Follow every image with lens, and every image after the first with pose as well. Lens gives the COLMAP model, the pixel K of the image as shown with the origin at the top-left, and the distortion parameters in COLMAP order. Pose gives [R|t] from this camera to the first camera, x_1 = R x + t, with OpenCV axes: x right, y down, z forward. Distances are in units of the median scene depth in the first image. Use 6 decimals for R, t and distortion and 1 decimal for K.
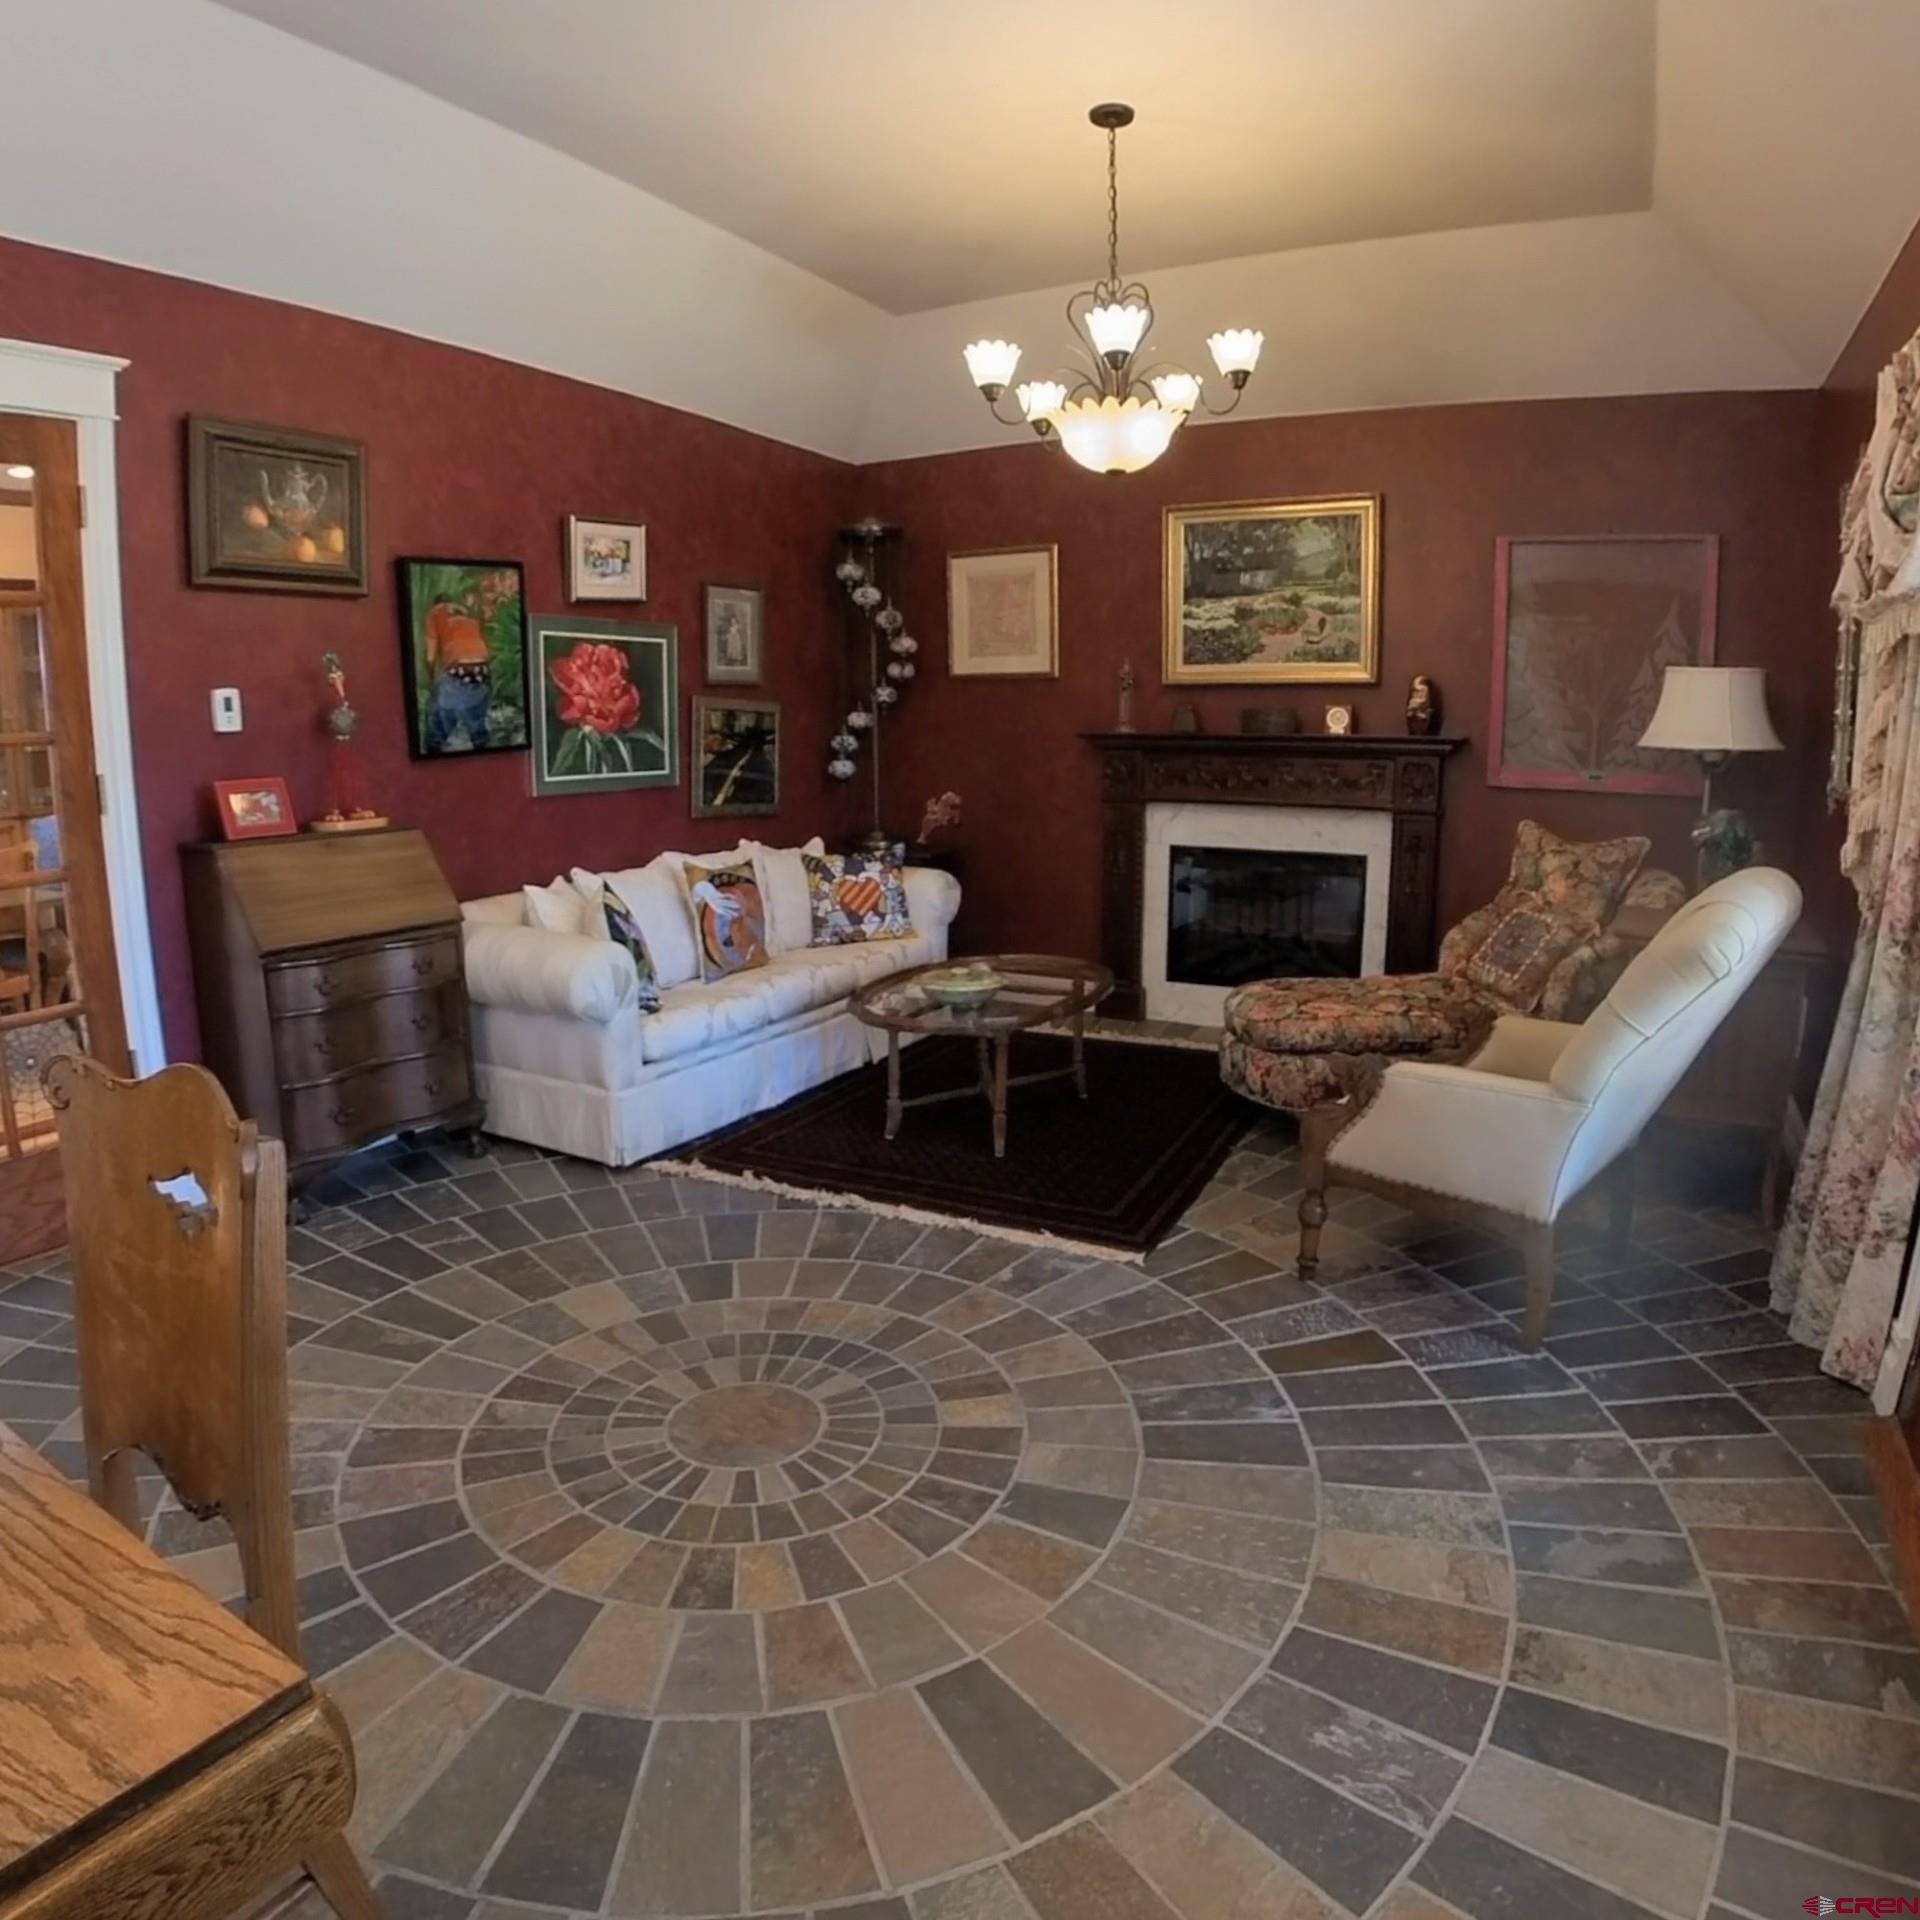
lens RADIAL K [[1236.0, 0, 960.0], [0, 1236.0, 960.0], [0, 0, 1]] dist [-0.149908, 0.035075]
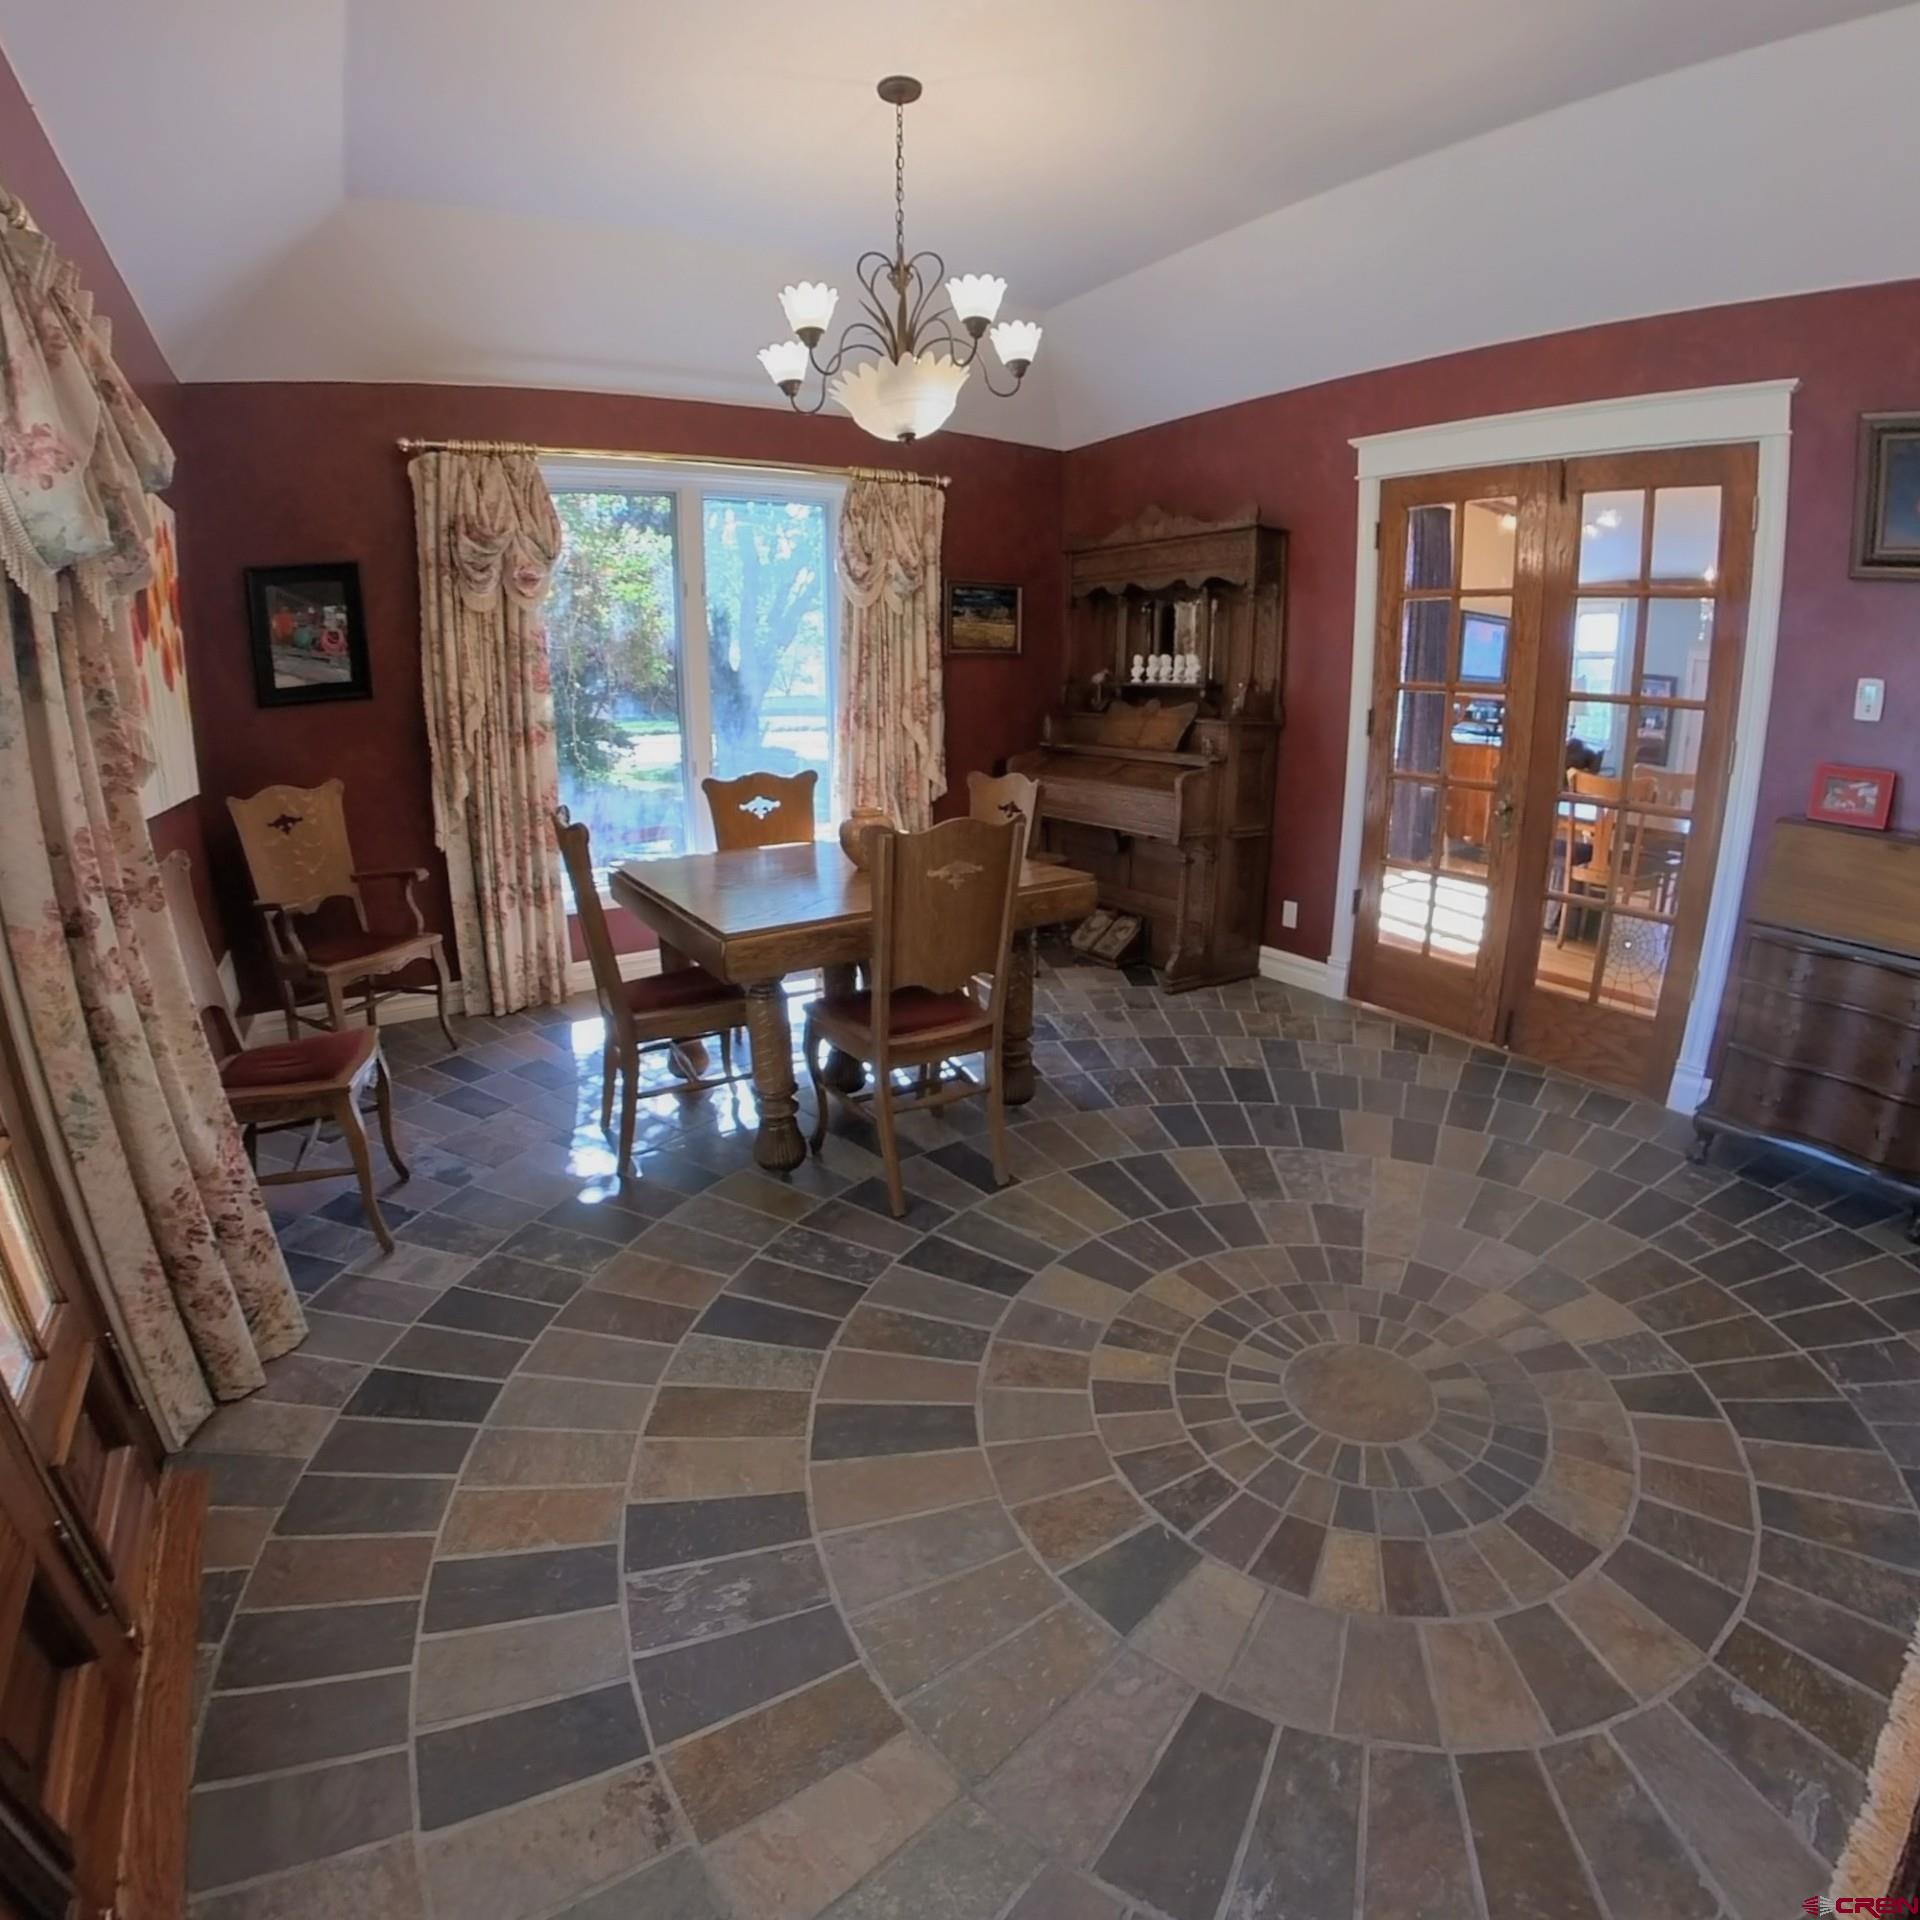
lens RADIAL K [[1042.1, 0, 960.0], [0, 1042.1, 960.0], [0, 0, 1]] dist [-0.182819, 0.033169]
pose [[-0.495693, 0.219774, -0.840231, 0.597953], [-0.159565, 0.927939, 0.336851, -0.171673], [0.853714, 0.301046, -0.424905, 0.962284]]
